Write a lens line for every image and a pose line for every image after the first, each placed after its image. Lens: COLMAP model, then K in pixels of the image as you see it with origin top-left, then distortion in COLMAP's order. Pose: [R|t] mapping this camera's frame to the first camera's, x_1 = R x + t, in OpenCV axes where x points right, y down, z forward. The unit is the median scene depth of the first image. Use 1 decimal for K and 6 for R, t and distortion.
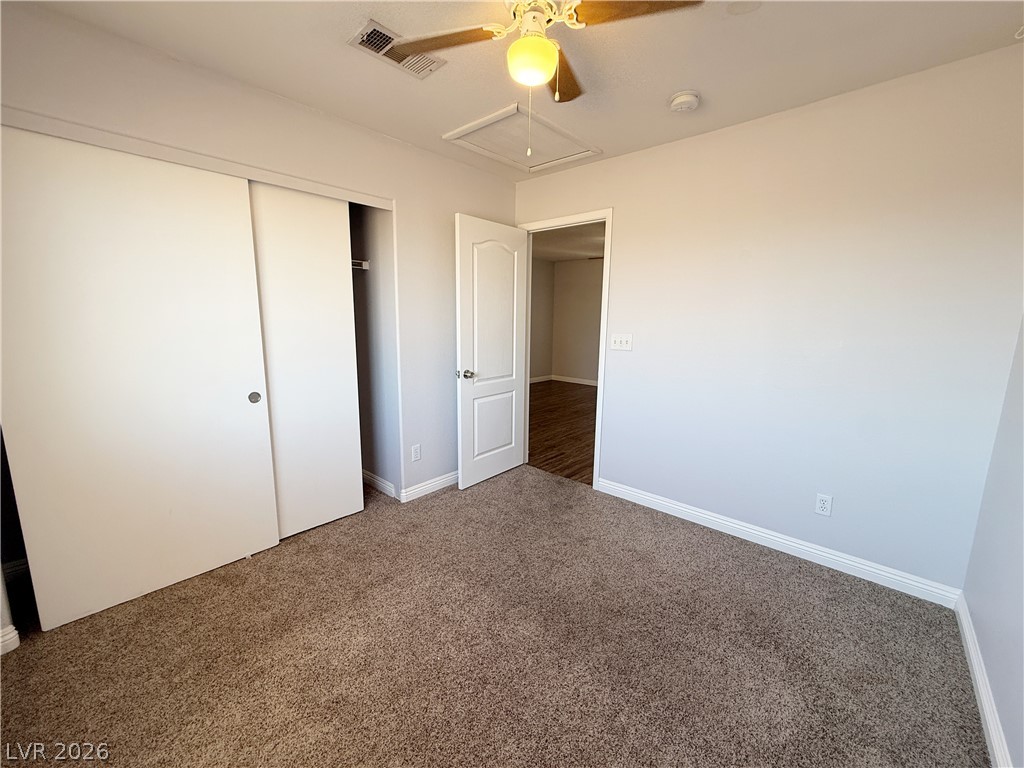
lens RADIAL K [[408.7, 0, 512.7], [0, 408.7, 385.4], [0, 0, 1]] dist [-0.000030, 0.000206]
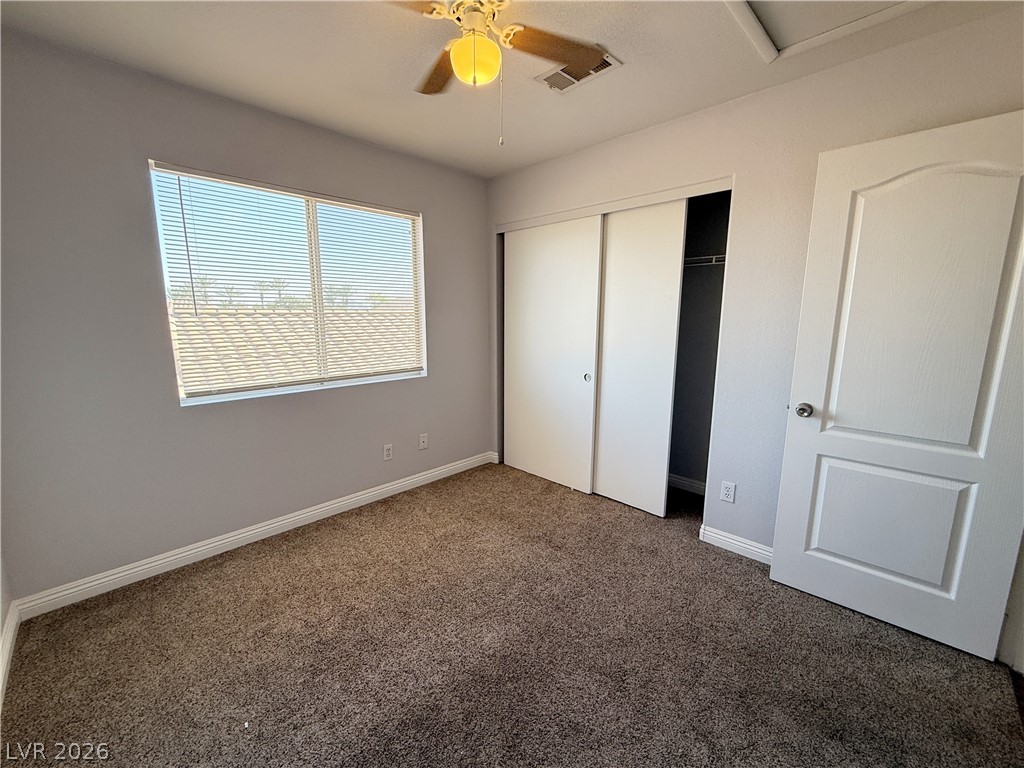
lens RADIAL K [[417.8, 0, 512.0], [0, 417.8, 384.0], [0, 0, 1]] dist [-0.000648, -0.000011]
pose [[-0.040911, 0.153840, -0.987248, 0.548698], [-0.177264, 0.971284, 0.158698, -0.090694], [0.983313, 0.181497, -0.012466, 0.575713]]
